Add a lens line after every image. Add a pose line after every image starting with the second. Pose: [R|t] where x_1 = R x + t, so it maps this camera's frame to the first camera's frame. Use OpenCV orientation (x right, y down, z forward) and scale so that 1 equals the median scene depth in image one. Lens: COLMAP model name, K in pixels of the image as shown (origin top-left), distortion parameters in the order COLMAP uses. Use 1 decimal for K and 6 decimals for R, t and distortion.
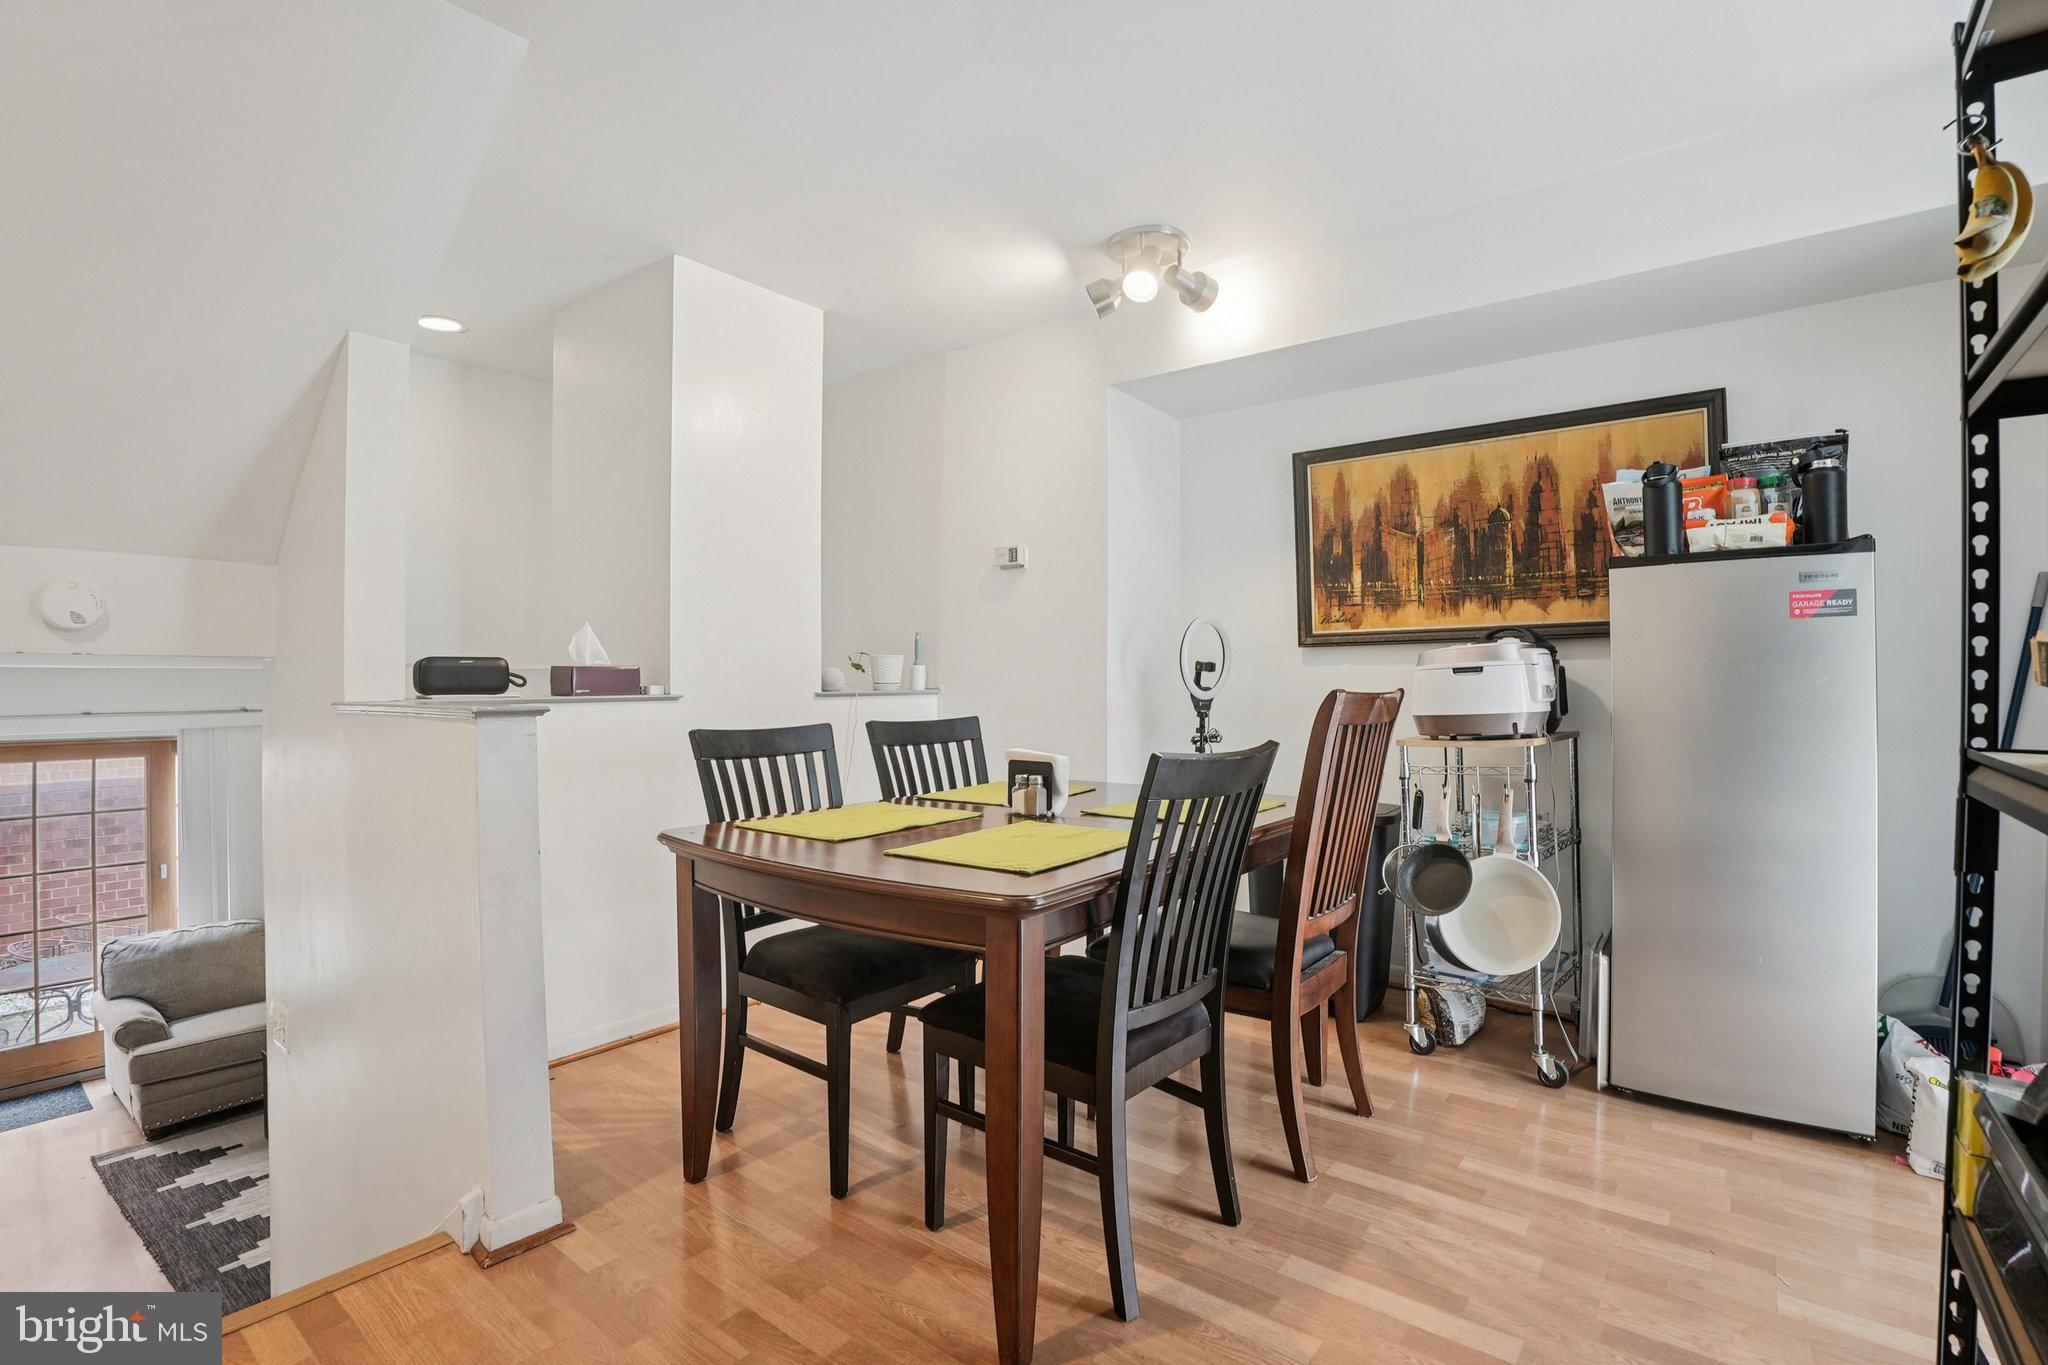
lens RADIAL K [[950.1, 0, 1003.9], [0, 950.1, 689.0], [0, 0, 1]] dist [-0.074331, 0.022373]
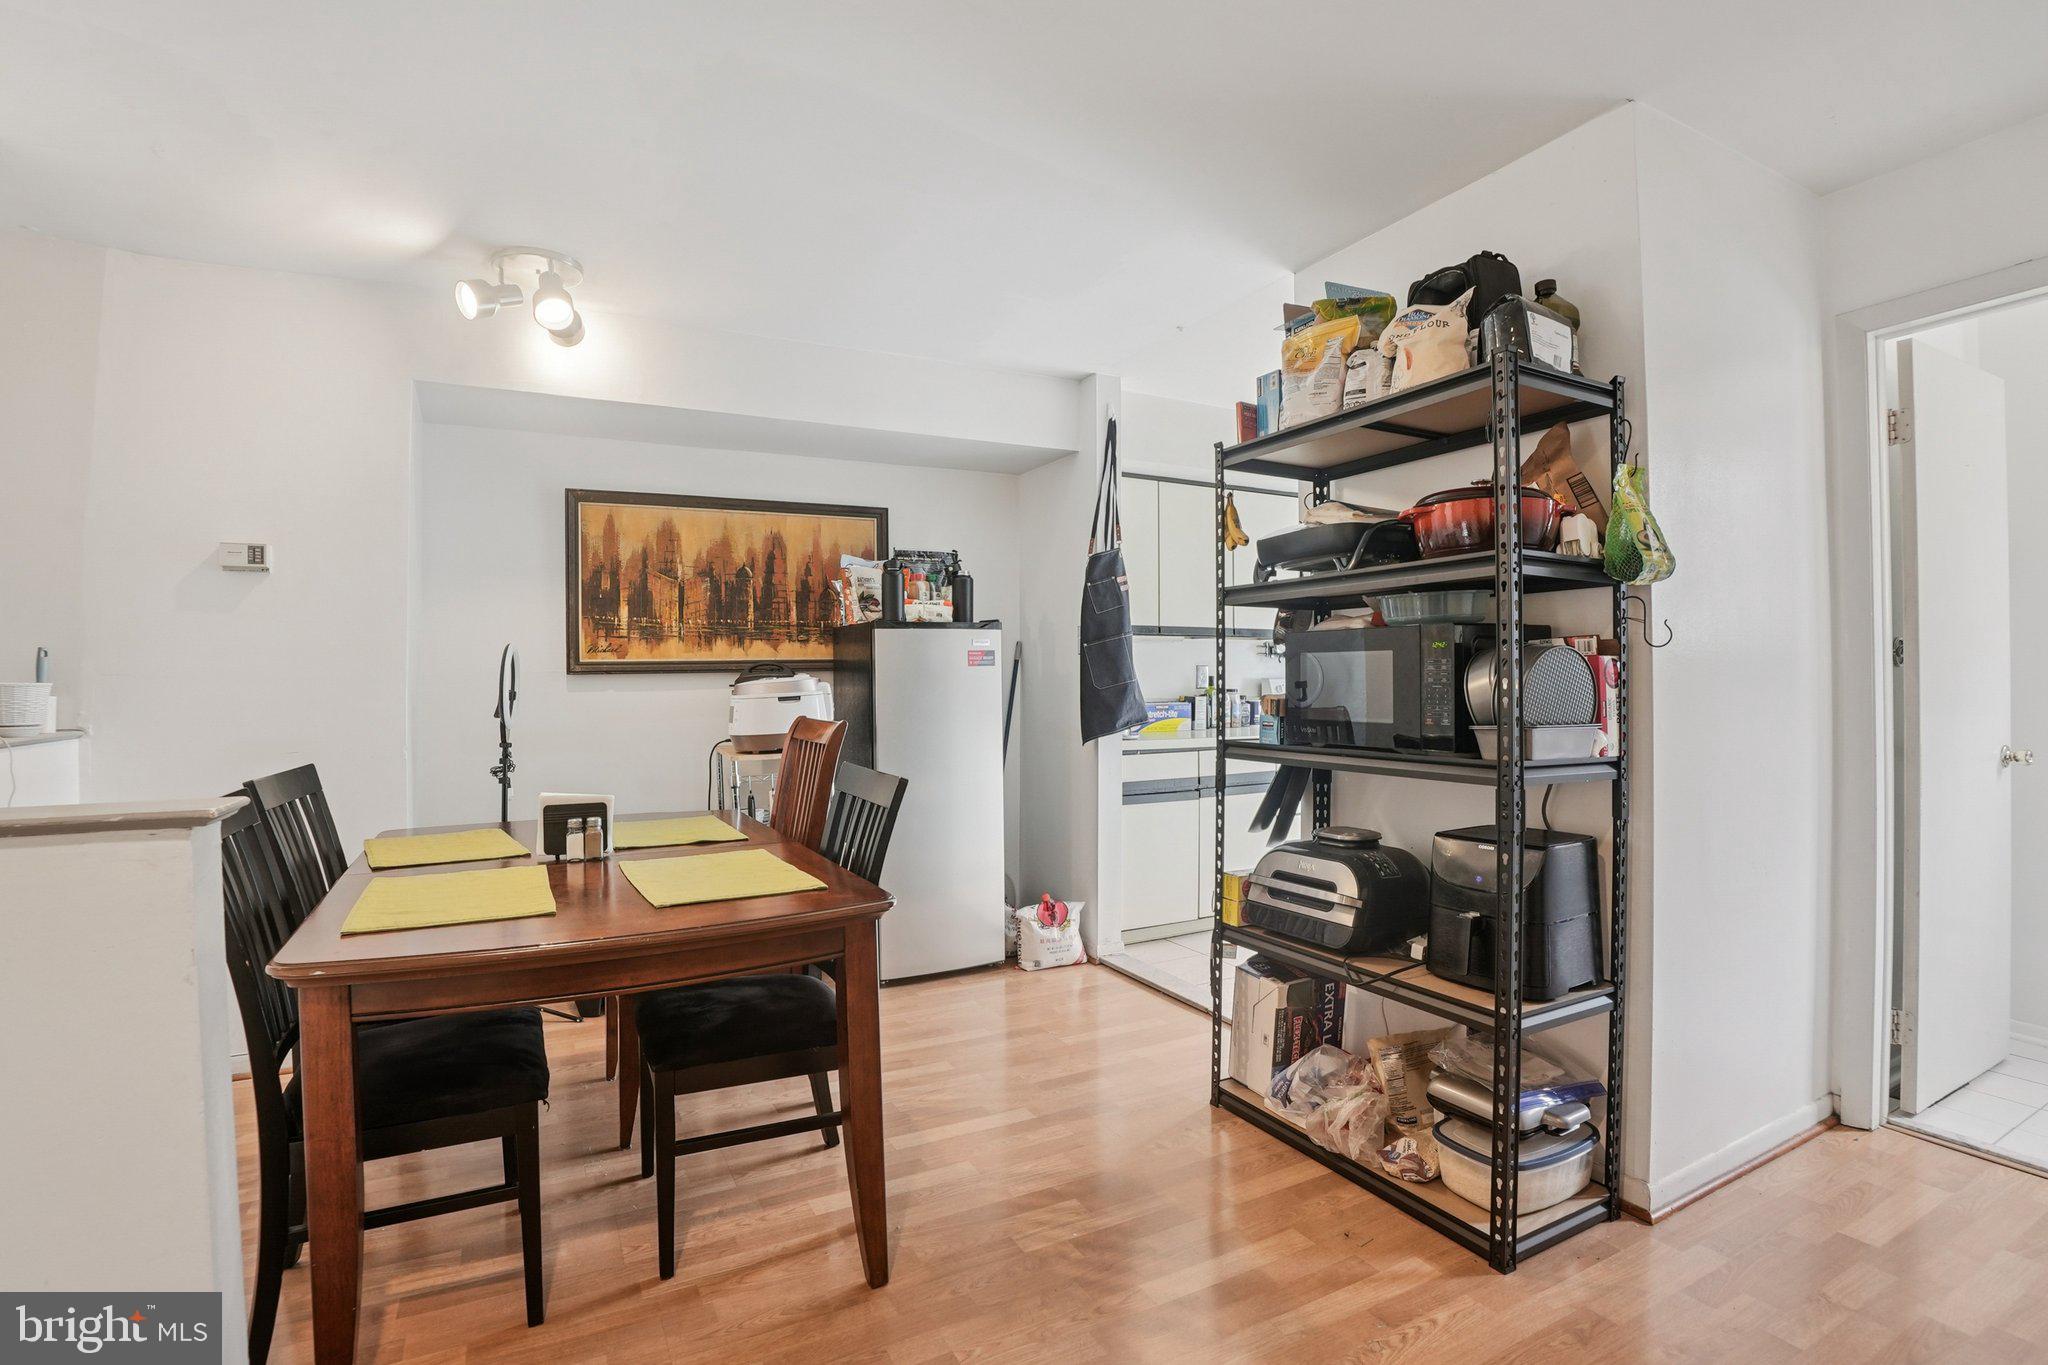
lens RADIAL K [[950.1, 0, 1003.9], [0, 950.1, 689.0], [0, 0, 1]] dist [-0.074331, 0.022373]
pose [[0.413419, -0.009566, 0.910491, -0.468159], [0.014067, 0.999893, 0.004117, -0.028064], [-0.910432, 0.011106, 0.413509, 0.145169]]
